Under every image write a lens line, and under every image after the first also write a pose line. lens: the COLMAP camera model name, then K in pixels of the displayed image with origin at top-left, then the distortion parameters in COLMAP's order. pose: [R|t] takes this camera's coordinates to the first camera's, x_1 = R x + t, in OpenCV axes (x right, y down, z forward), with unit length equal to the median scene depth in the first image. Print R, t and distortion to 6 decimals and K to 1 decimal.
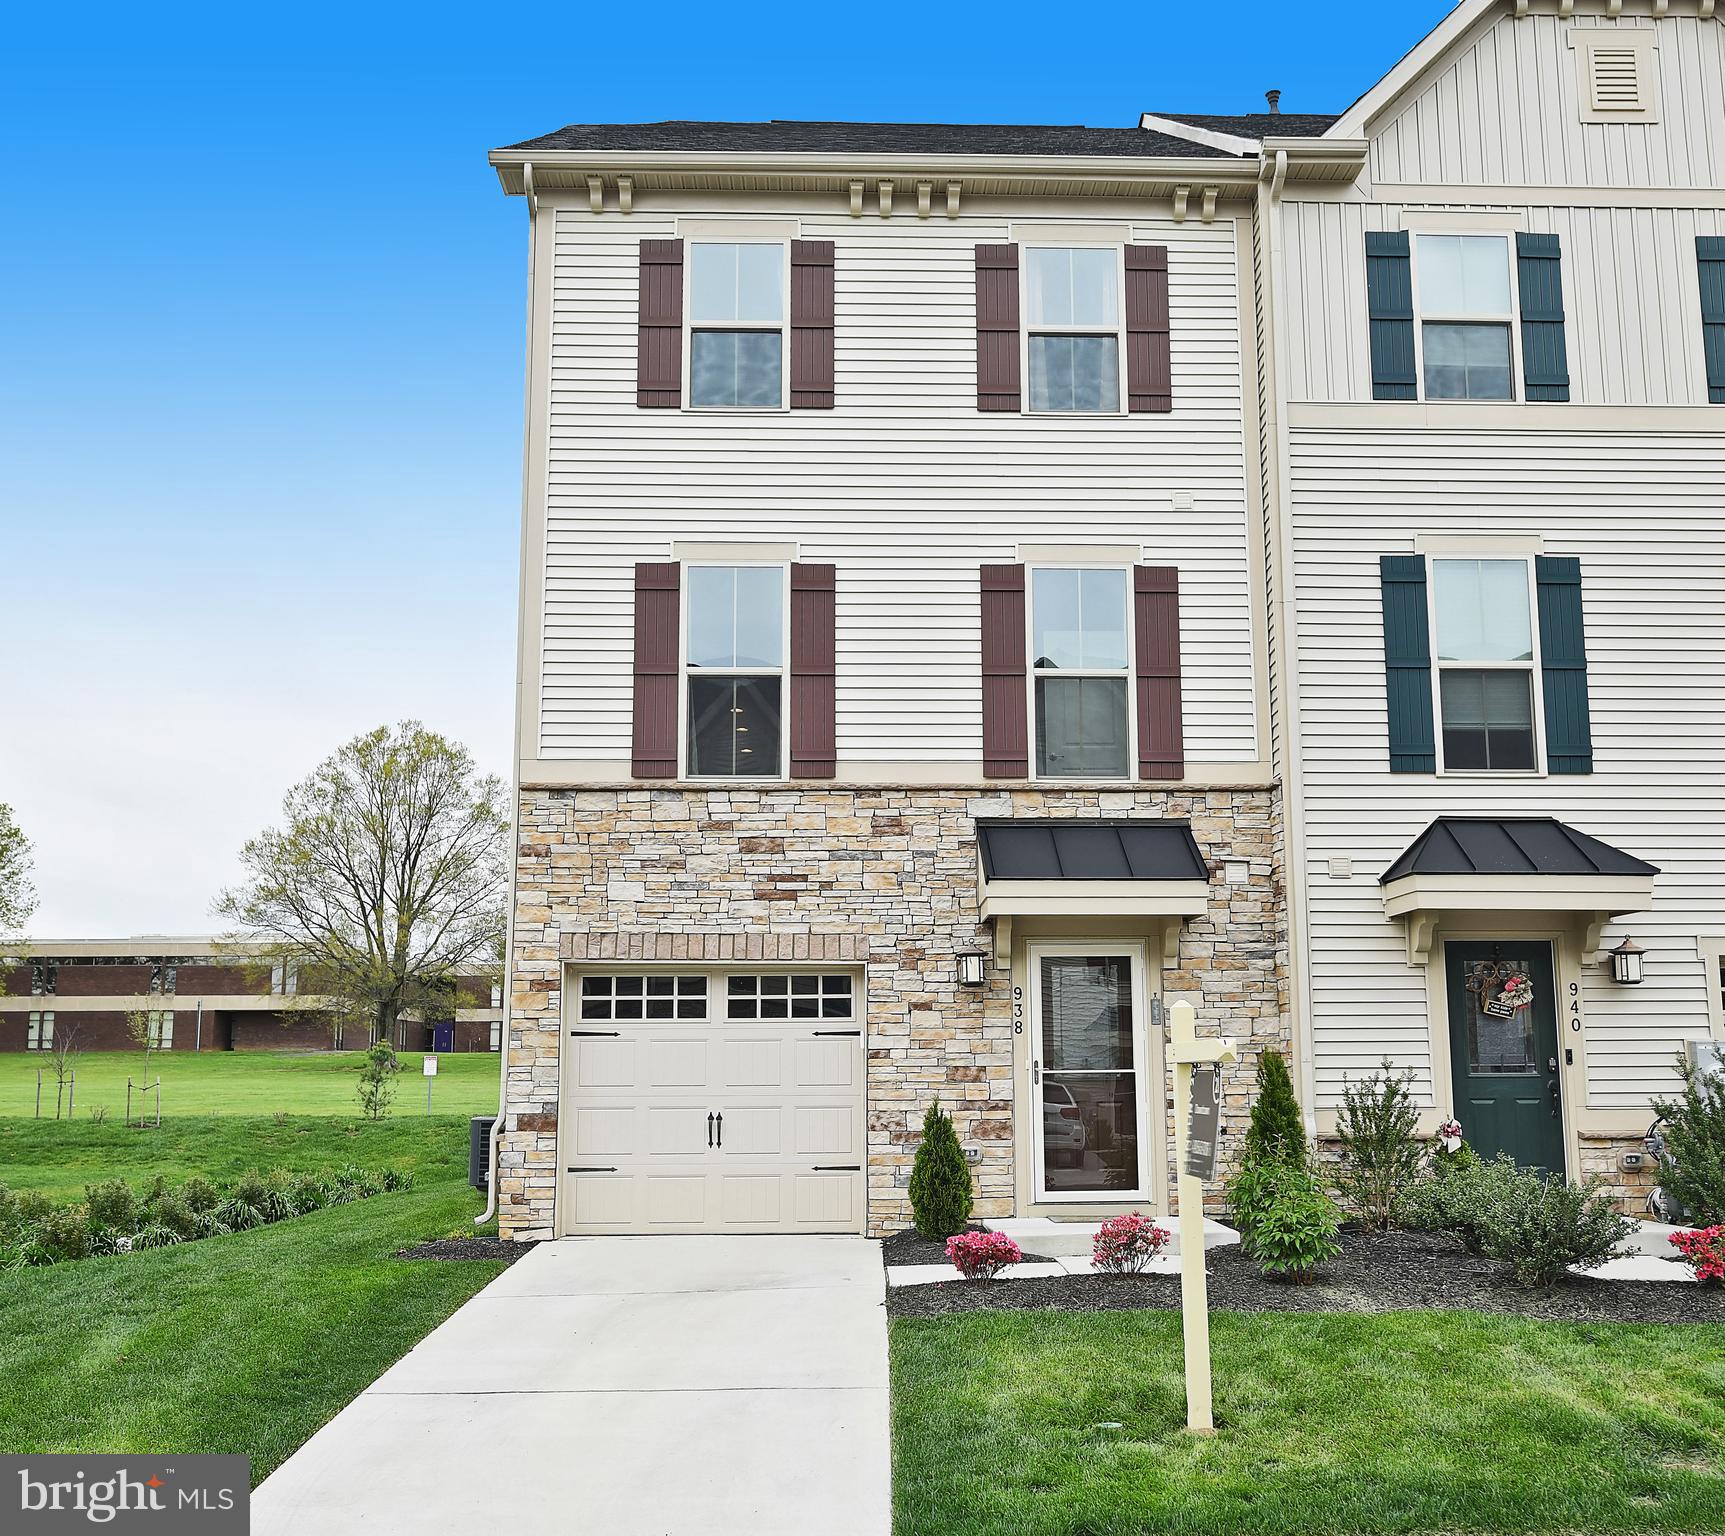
lens RADIAL K [[1685.0, 0, 895.5], [0, 1685.0, 815.5], [0, 0, 1]] dist [-0.003533, 0.000000]
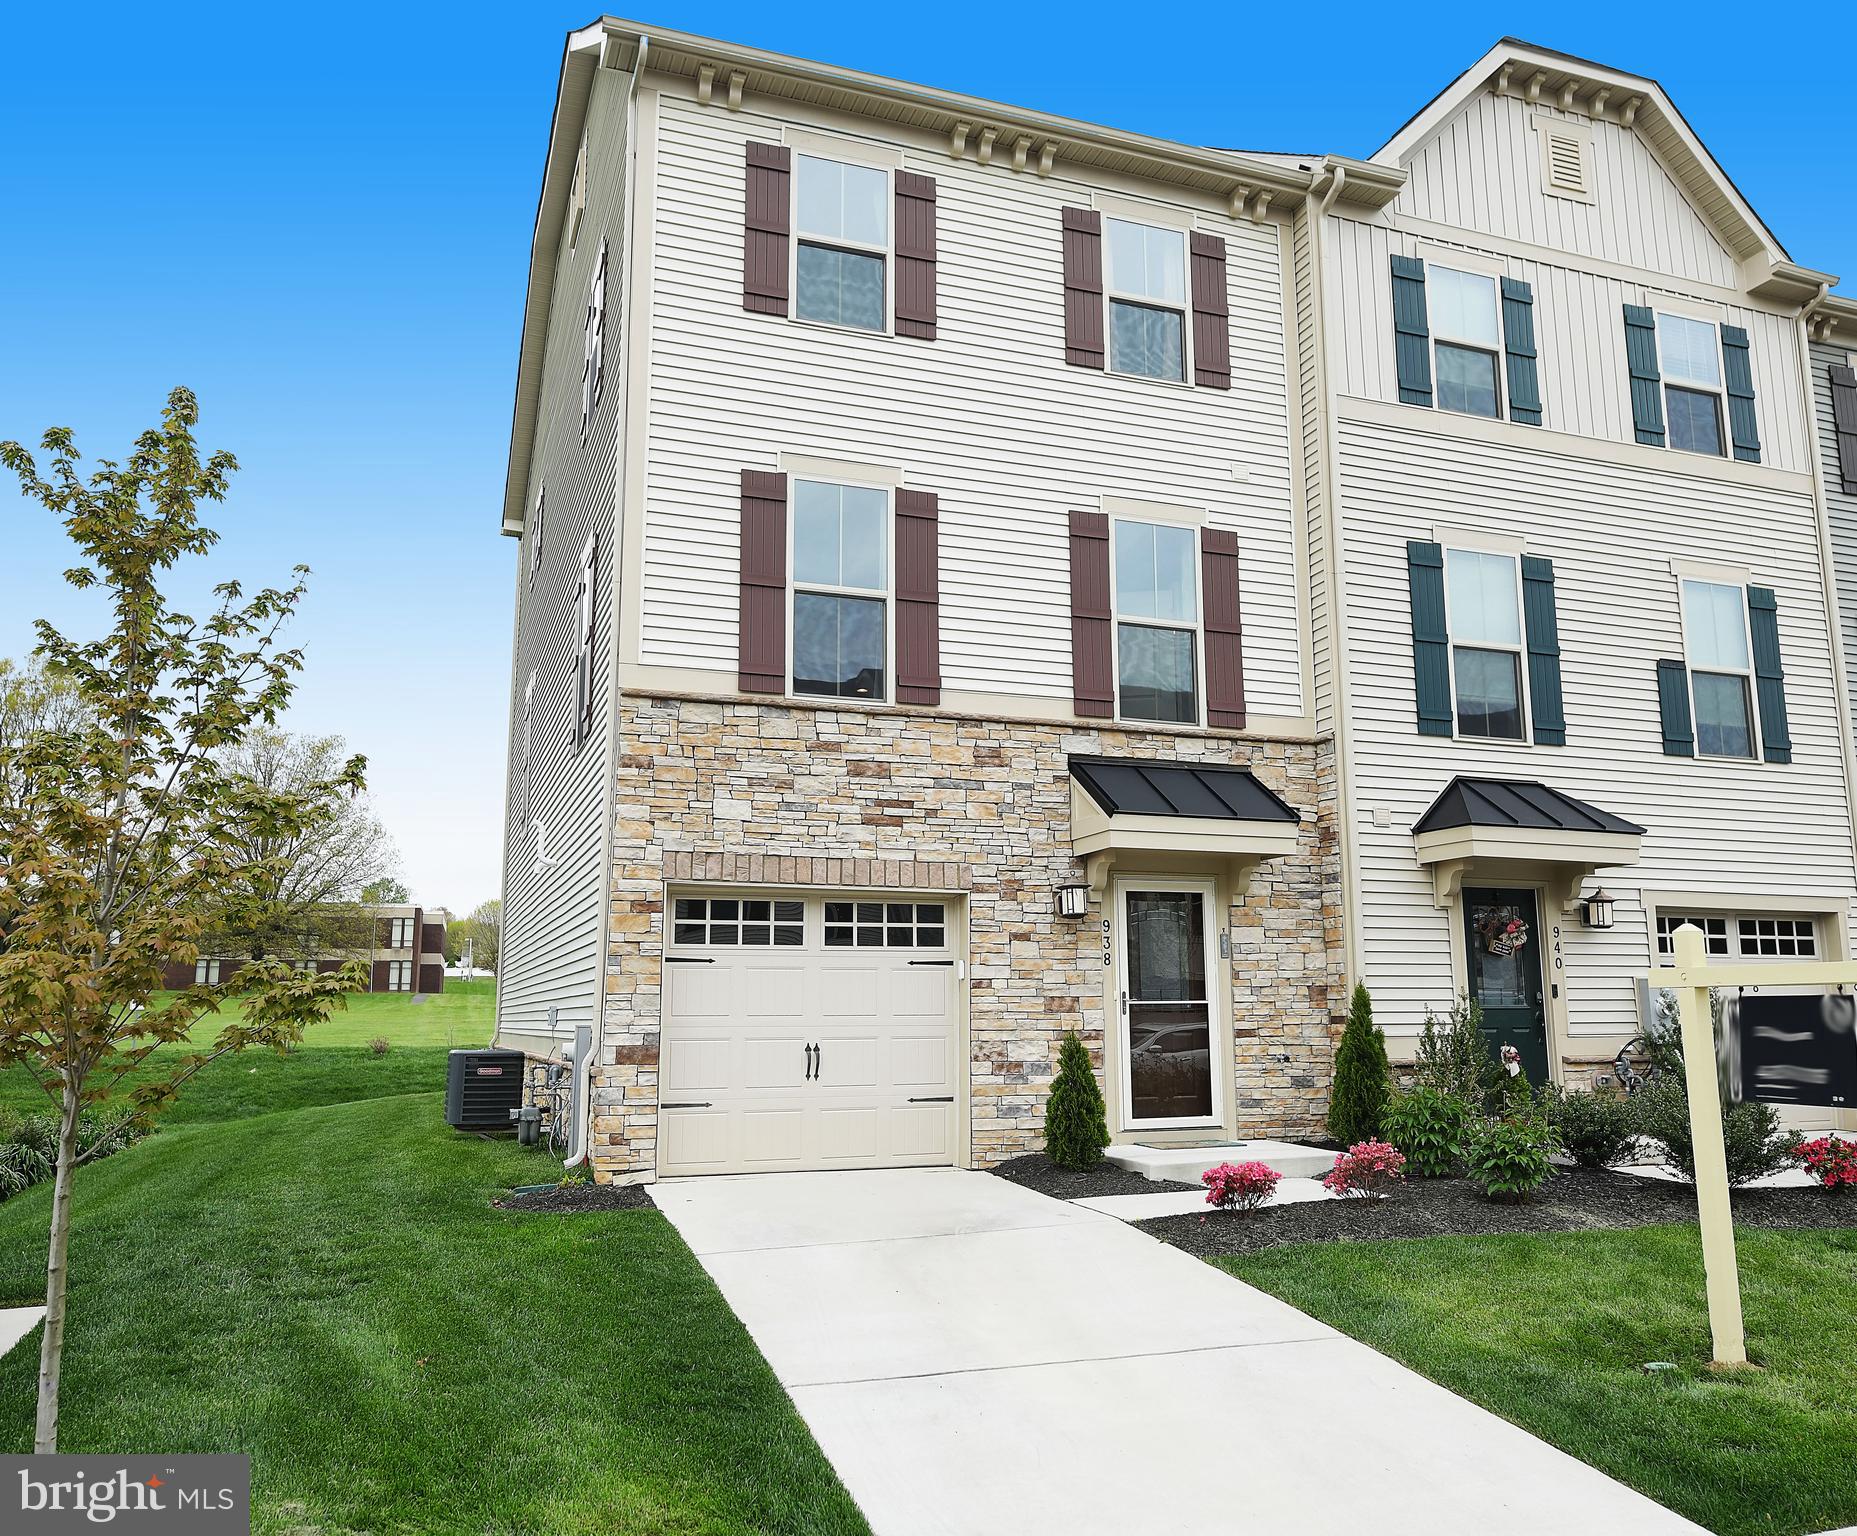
lens RADIAL K [[1448.5, 0, 952.2], [0, 1448.5, 760.5], [0, 0, 1]] dist [-0.003944, -0.000917]
pose [[0.950172, 0.055584, 0.306732, -0.289287], [-0.049265, 0.998384, -0.028311, 0.033913], [-0.307810, 0.011789, 0.951375, 0.183602]]
